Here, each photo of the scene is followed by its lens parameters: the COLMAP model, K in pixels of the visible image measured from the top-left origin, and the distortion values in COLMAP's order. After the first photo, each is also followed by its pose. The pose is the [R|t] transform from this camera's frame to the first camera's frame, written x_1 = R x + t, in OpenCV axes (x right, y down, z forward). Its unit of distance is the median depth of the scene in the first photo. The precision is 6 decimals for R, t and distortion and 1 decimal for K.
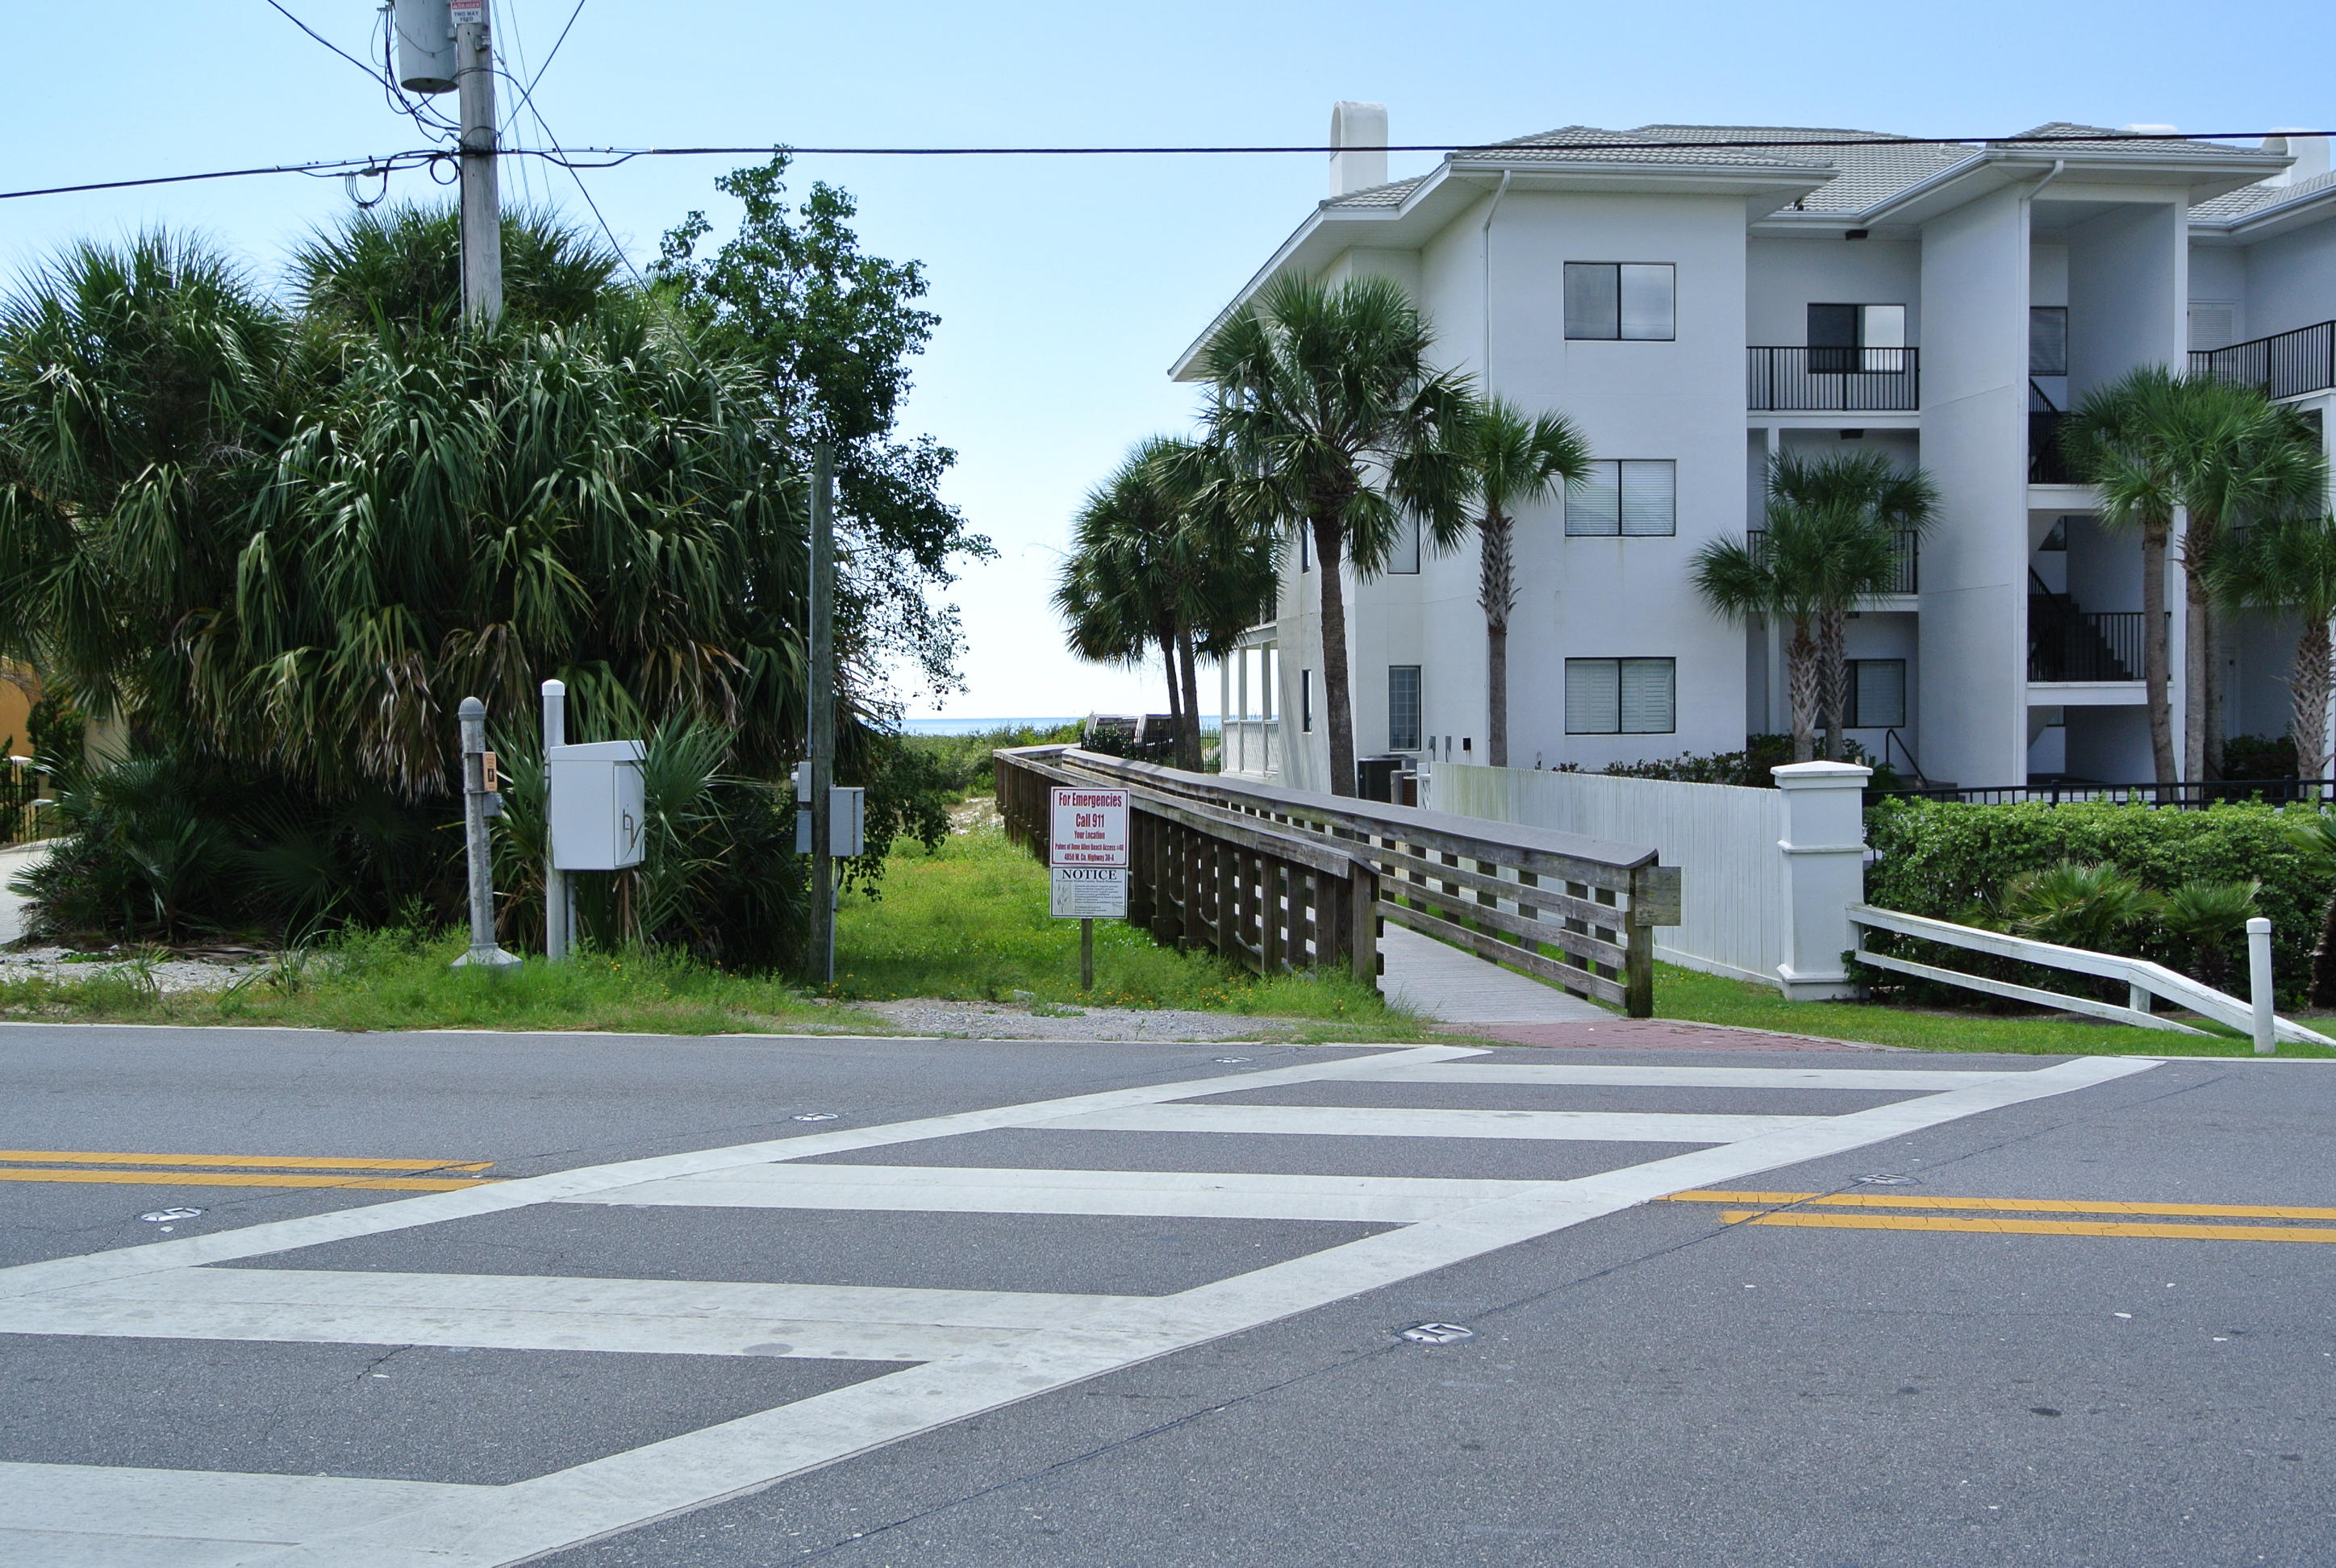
lens RADIAL K [[2296.5, 0, 1168.0], [0, 2296.5, 784.0], [0, 0, 1]] dist [0.023832, -0.028512]
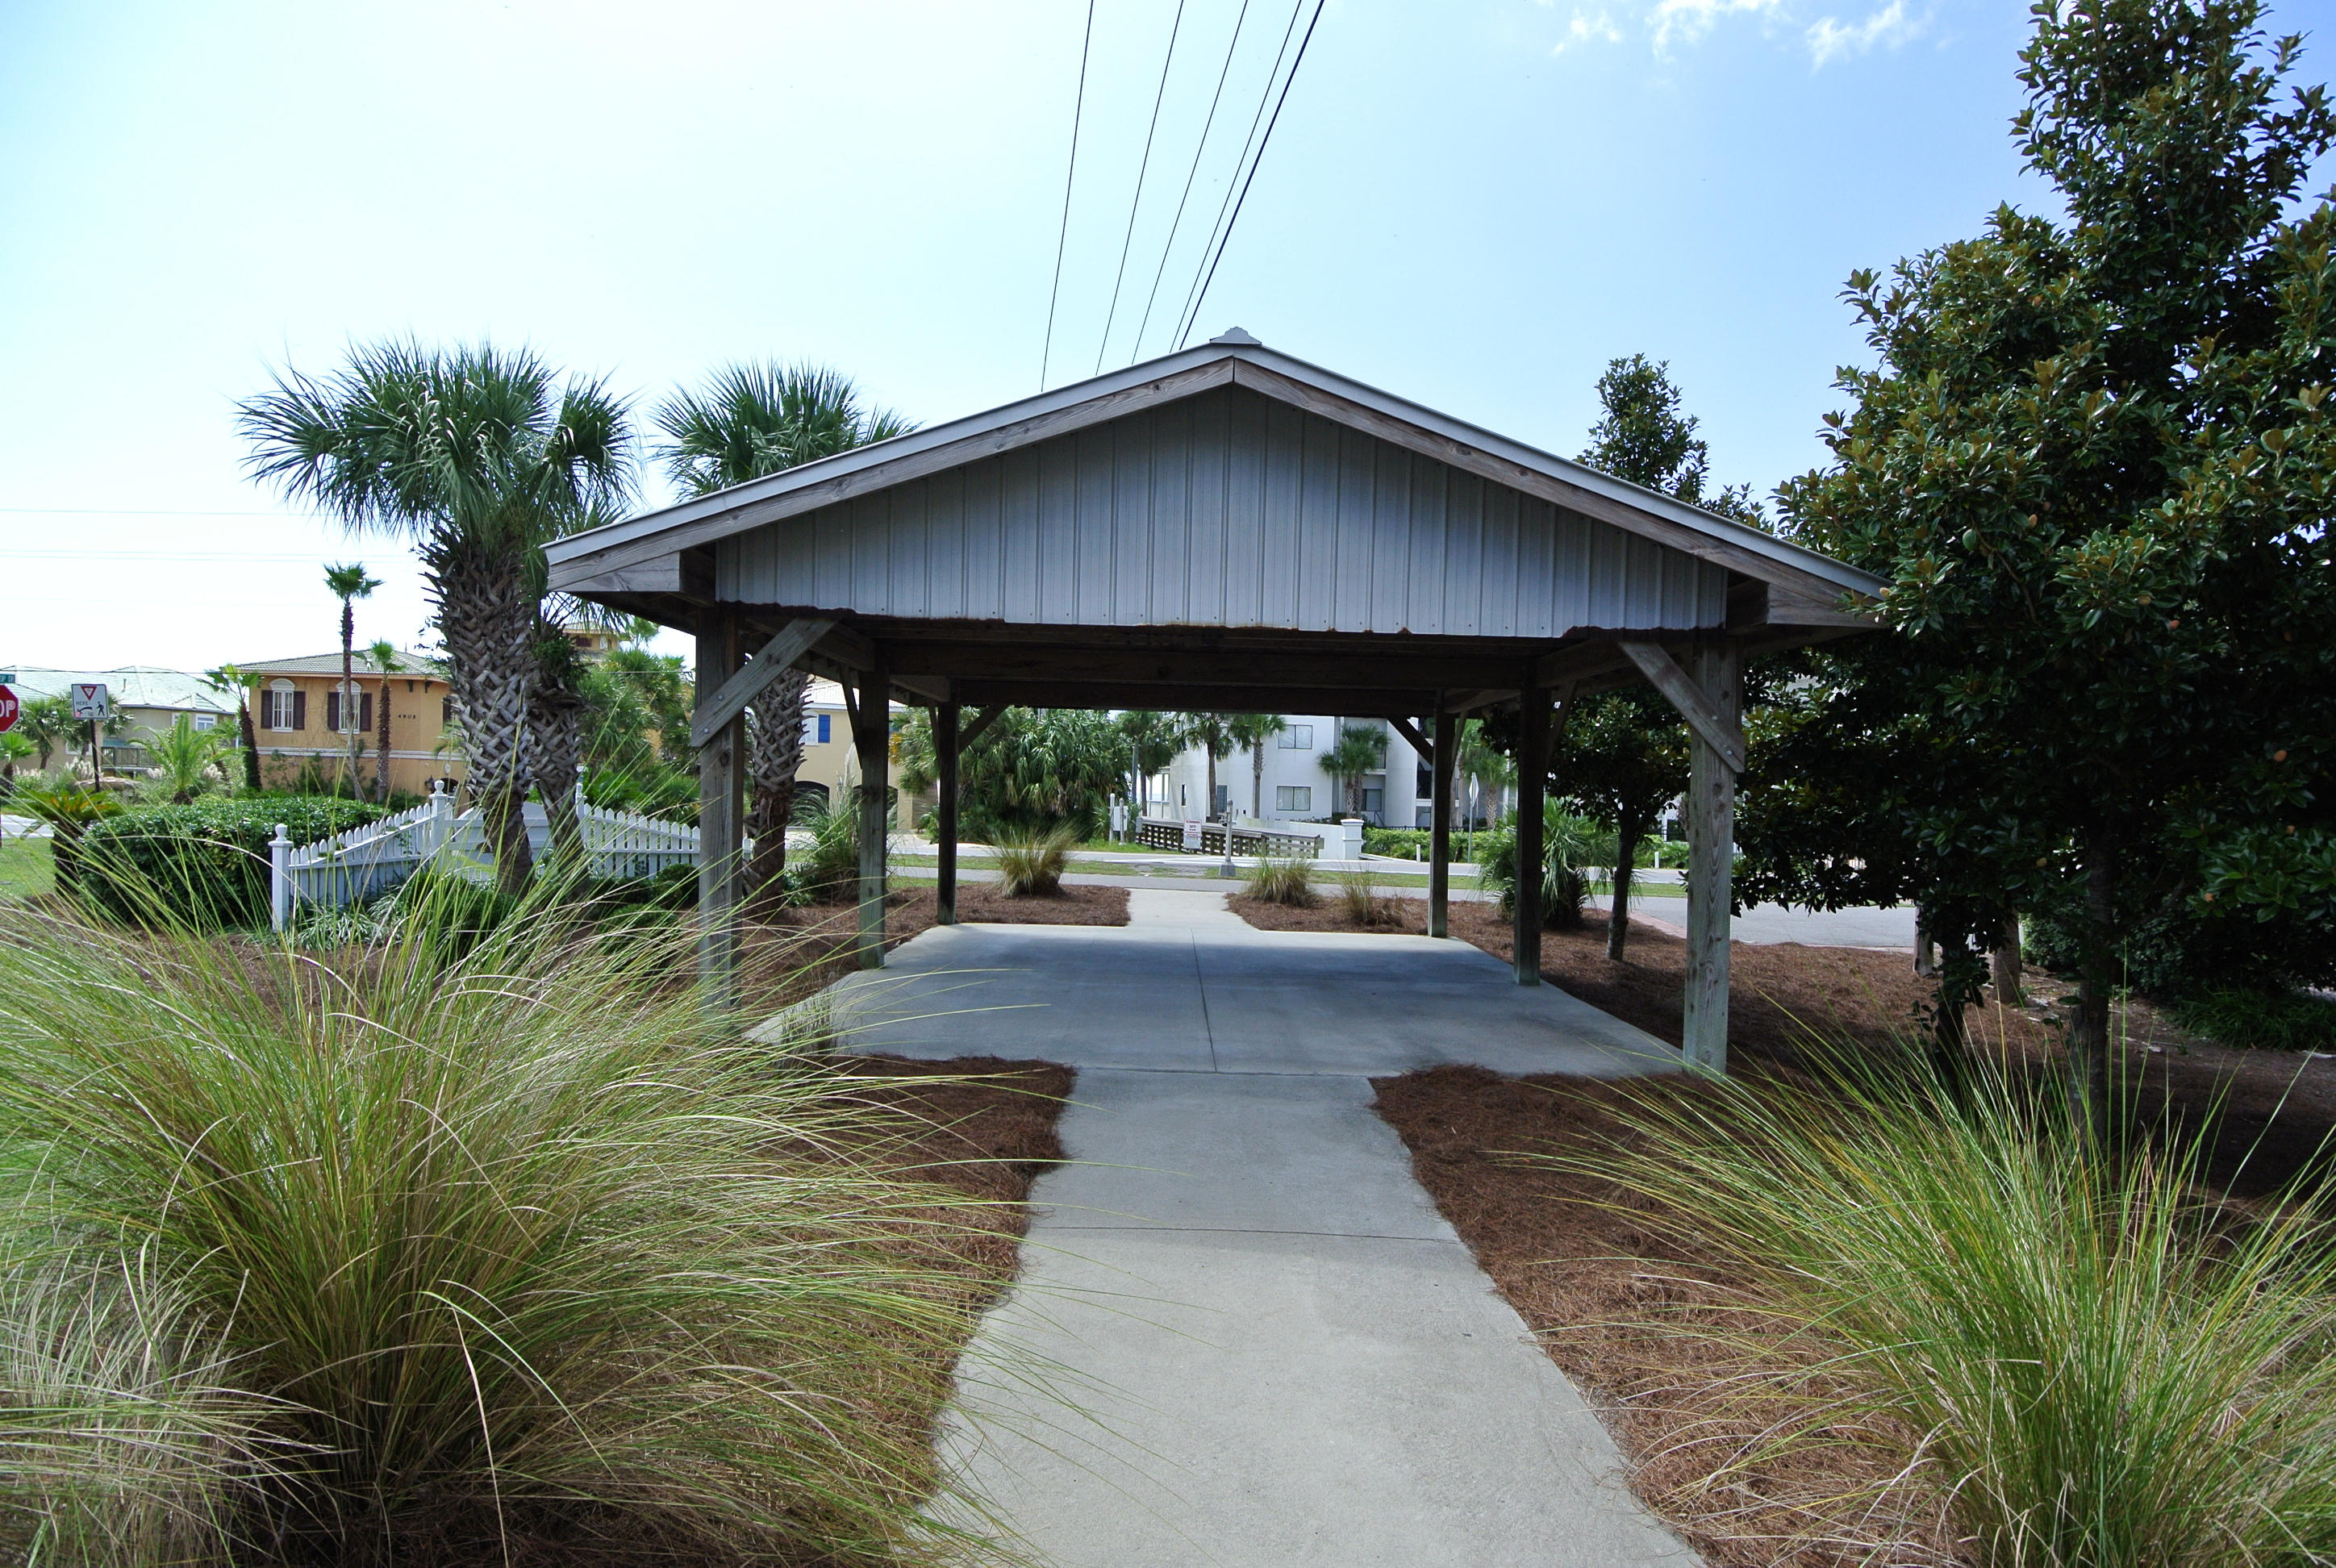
lens RADIAL K [[1216.0, 0, 1168.0], [0, 1216.0, 784.0], [0, 0, 1]] dist [0.004461, -0.029511]
pose [[0.991951, 0.040223, 0.120062, -0.184525], [-0.035816, 0.998611, -0.038648, 0.013405], [-0.121450, 0.034037, 0.992014, -0.672843]]
